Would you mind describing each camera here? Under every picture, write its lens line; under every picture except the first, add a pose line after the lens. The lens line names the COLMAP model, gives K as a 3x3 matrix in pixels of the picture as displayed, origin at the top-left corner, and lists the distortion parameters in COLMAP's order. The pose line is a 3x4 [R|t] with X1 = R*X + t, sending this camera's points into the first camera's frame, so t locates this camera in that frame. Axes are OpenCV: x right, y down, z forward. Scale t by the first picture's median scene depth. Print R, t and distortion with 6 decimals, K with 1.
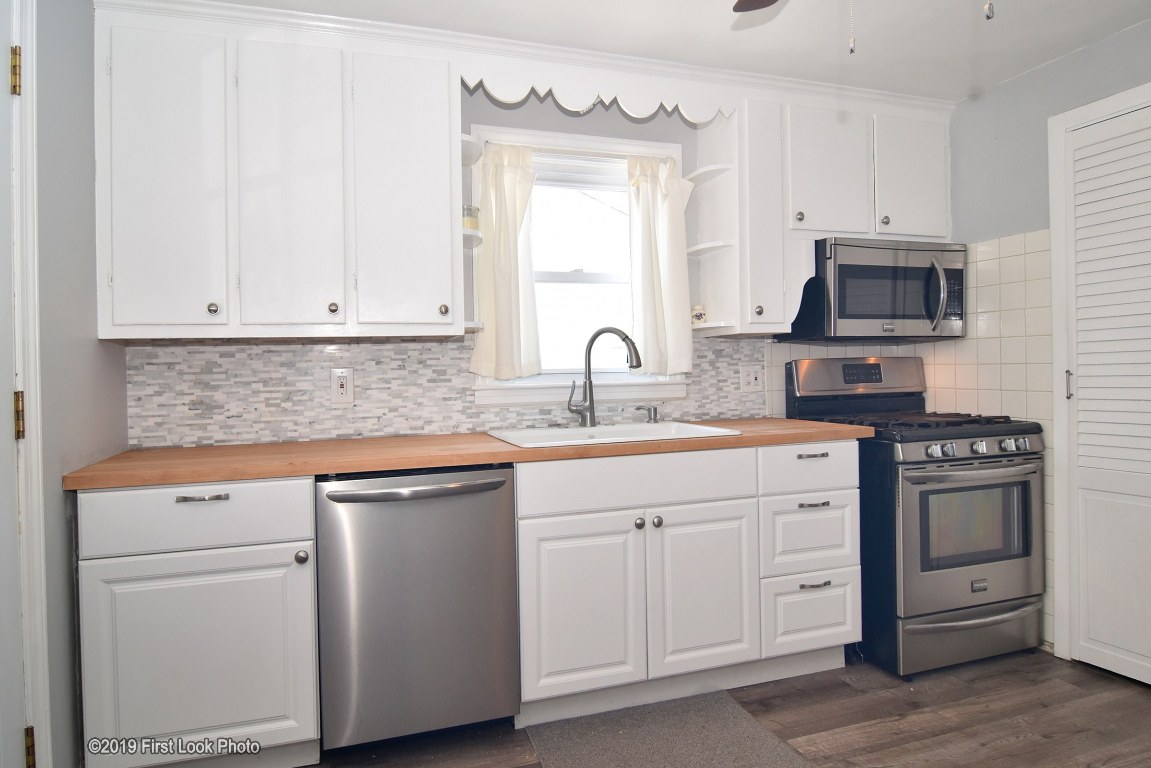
lens RADIAL K [[647.6, 0, 573.5], [0, 647.6, 356.0], [0, 0, 1]] dist [-0.008033, -0.002010]
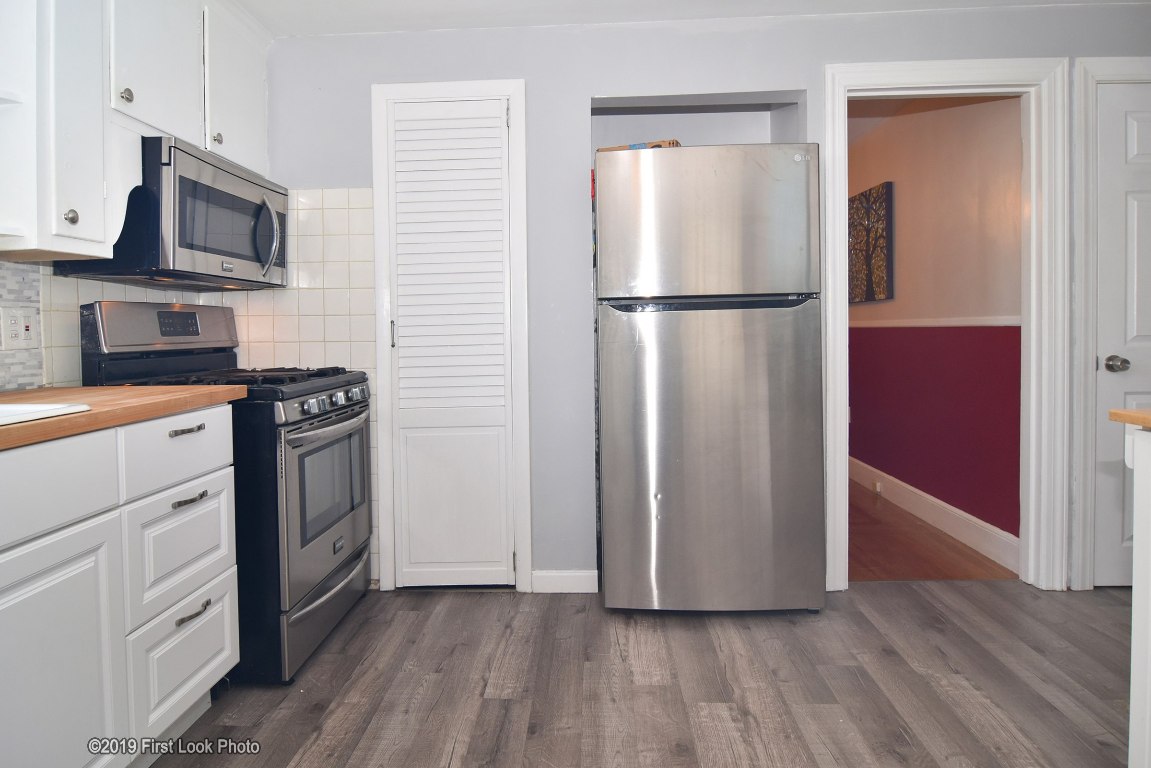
lens RADIAL K [[628.5, 0, 563.6], [0, 628.5, 324.8], [0, 0, 1]] dist [0.002830, -0.020275]
pose [[0.401445, 0.015696, 0.915748, -0.081994], [-0.013317, 0.999847, -0.011299, 0.037265], [-0.915786, -0.007659, 0.401593, 0.313897]]
